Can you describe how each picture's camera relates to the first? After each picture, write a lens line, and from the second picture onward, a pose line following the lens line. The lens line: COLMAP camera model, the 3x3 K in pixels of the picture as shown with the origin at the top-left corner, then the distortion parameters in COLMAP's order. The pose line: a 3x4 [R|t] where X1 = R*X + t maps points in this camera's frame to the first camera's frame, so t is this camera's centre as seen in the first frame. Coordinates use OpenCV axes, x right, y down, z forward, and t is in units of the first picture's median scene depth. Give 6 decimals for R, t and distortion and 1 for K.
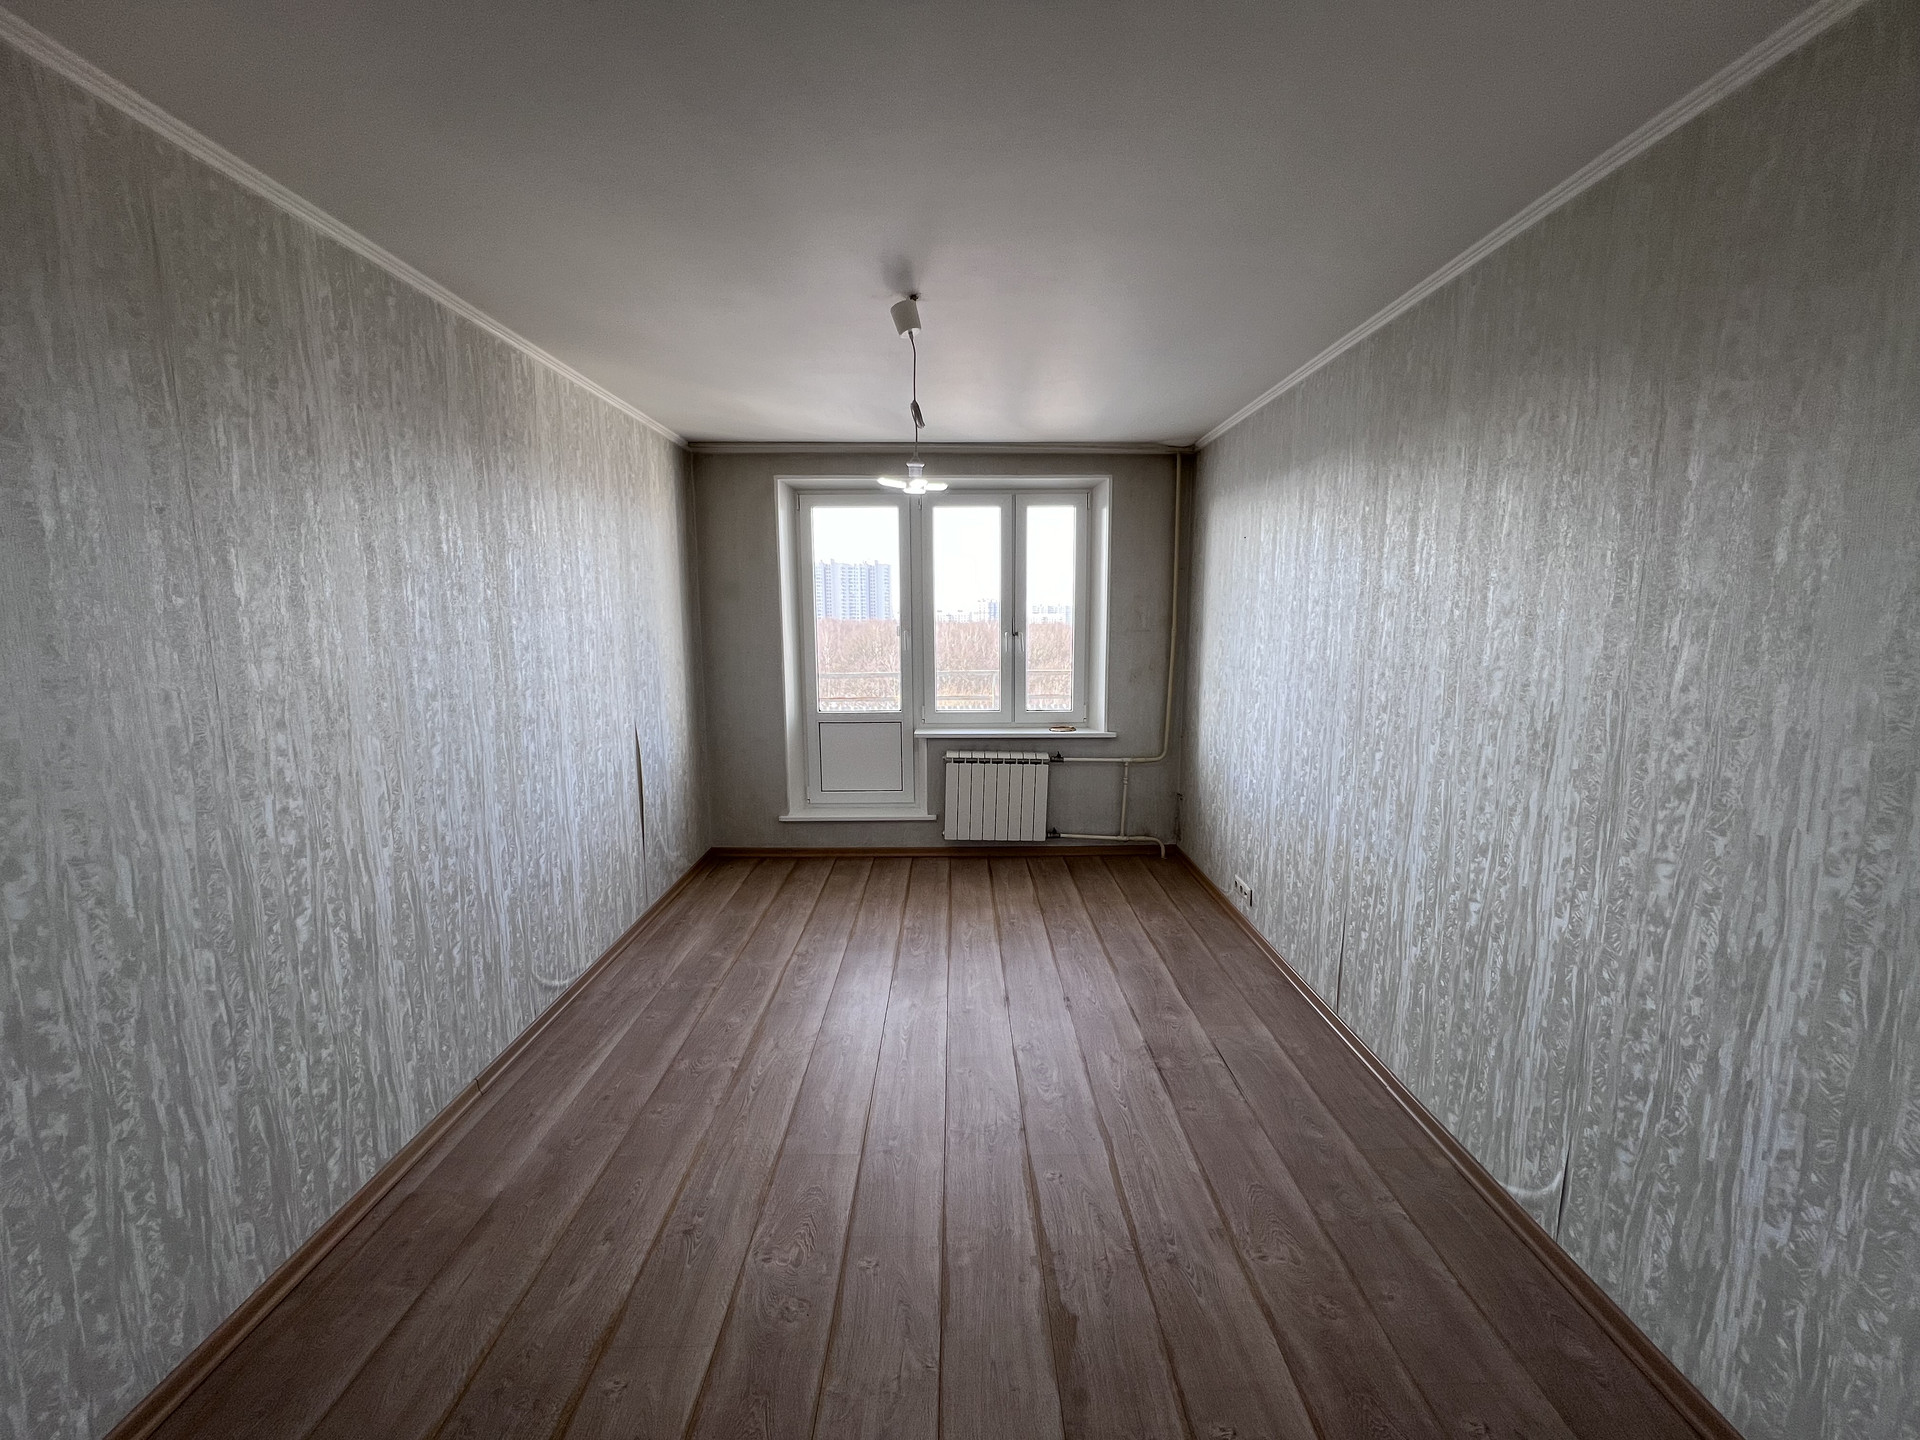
lens RADIAL K [[761.8, 0, 960.0], [0, 761.8, 720.0], [0, 0, 1]] dist [-0.000029, 0.000198]
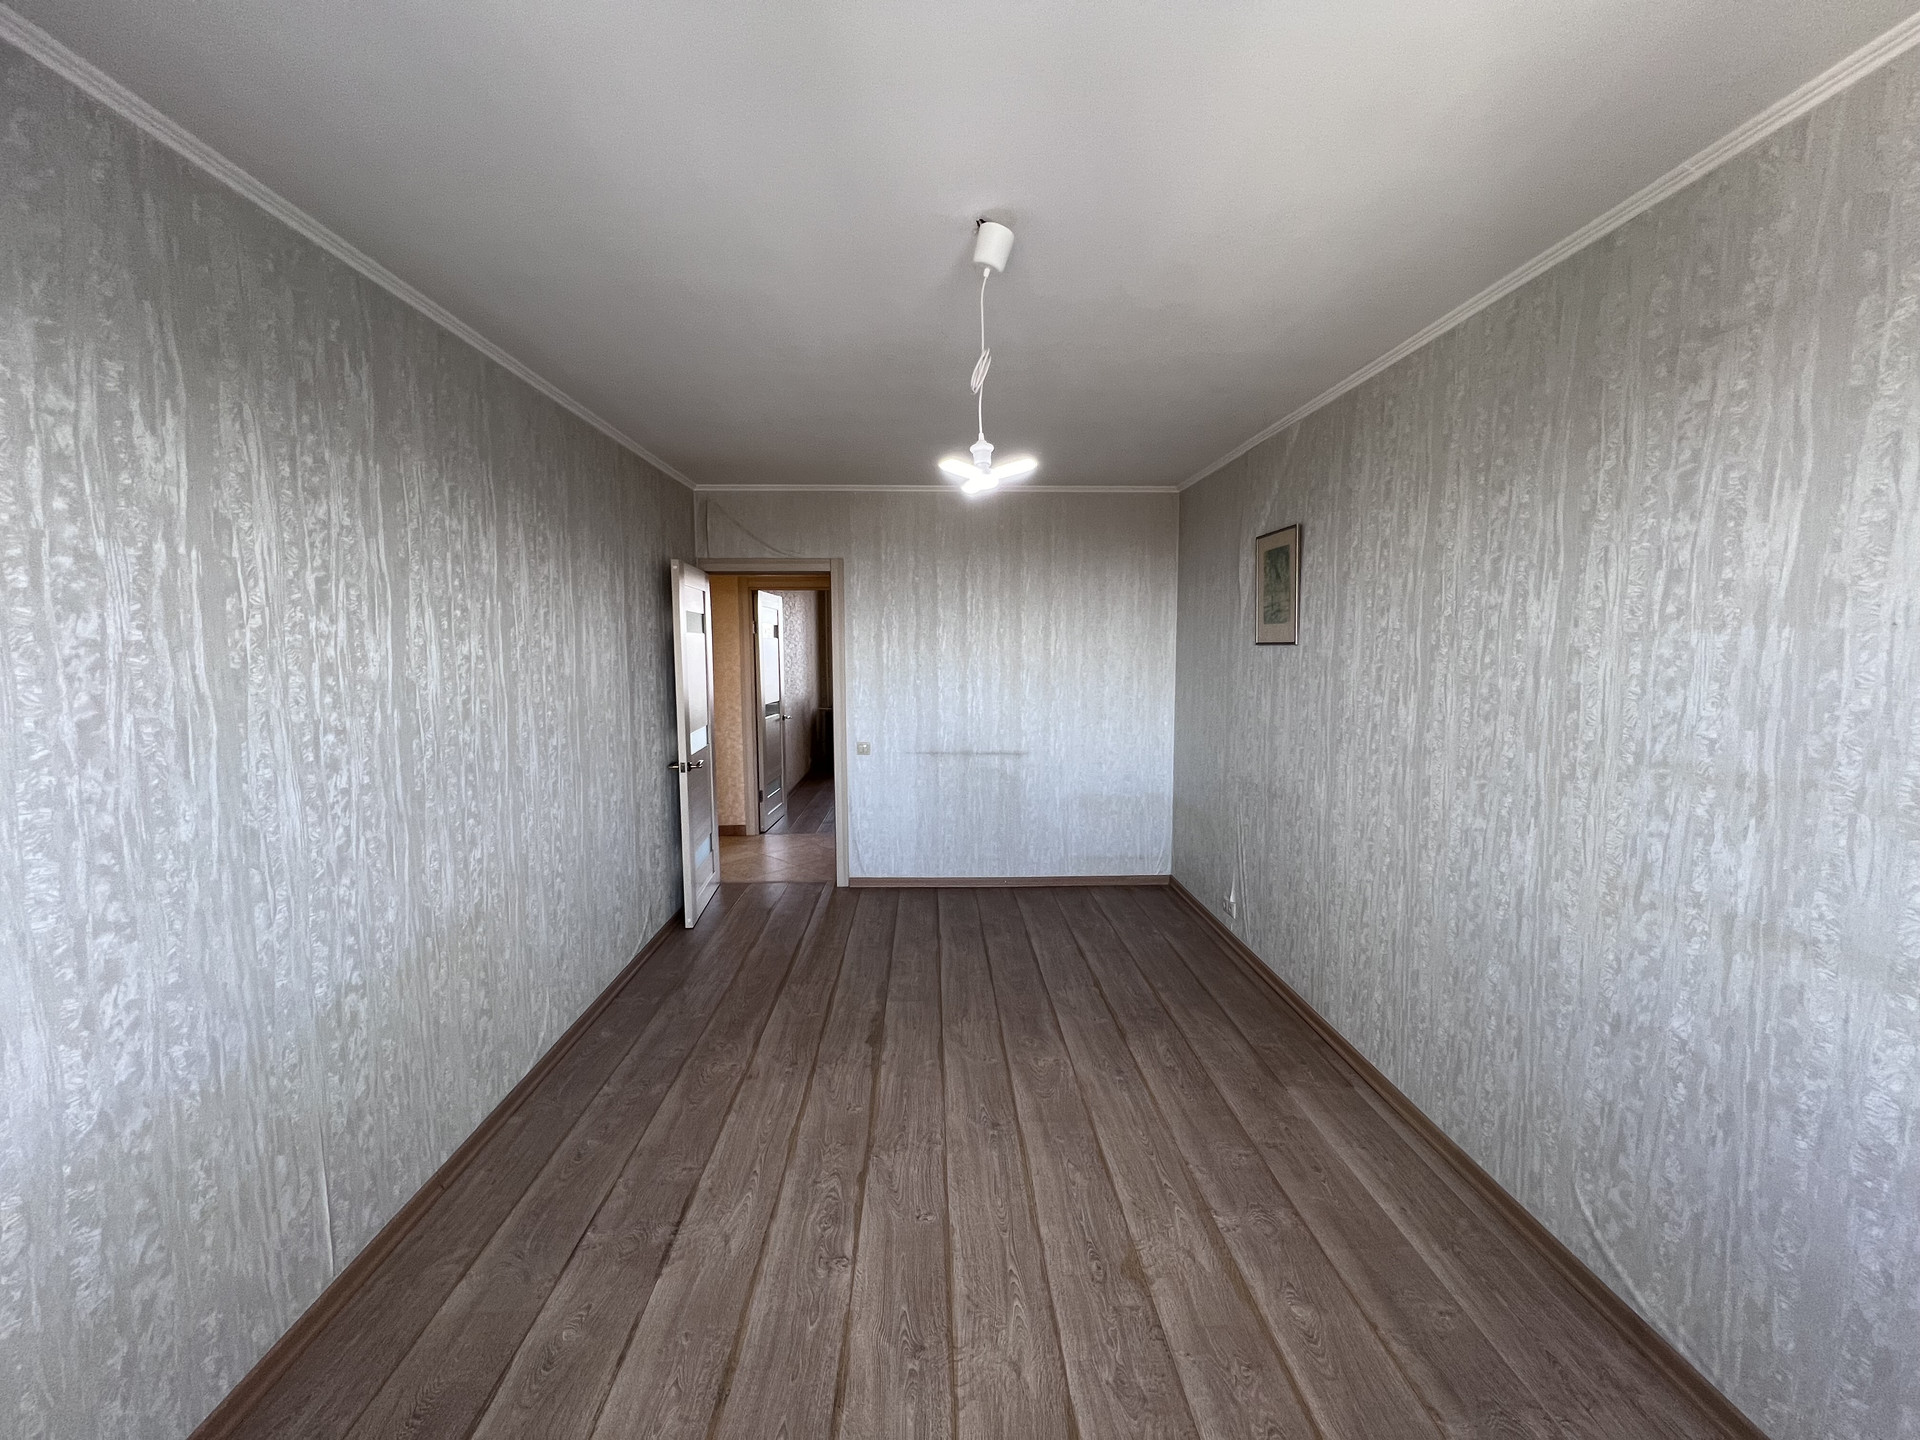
lens RADIAL K [[761.8, 0, 960.0], [0, 761.8, 720.0], [0, 0, 1]] dist [-0.000029, 0.000198]
pose [[-0.999348, 0.010420, -0.034577, -0.010523], [0.001953, 0.971664, 0.236357, -0.295753], [0.036060, 0.236135, -0.971051, 2.082414]]
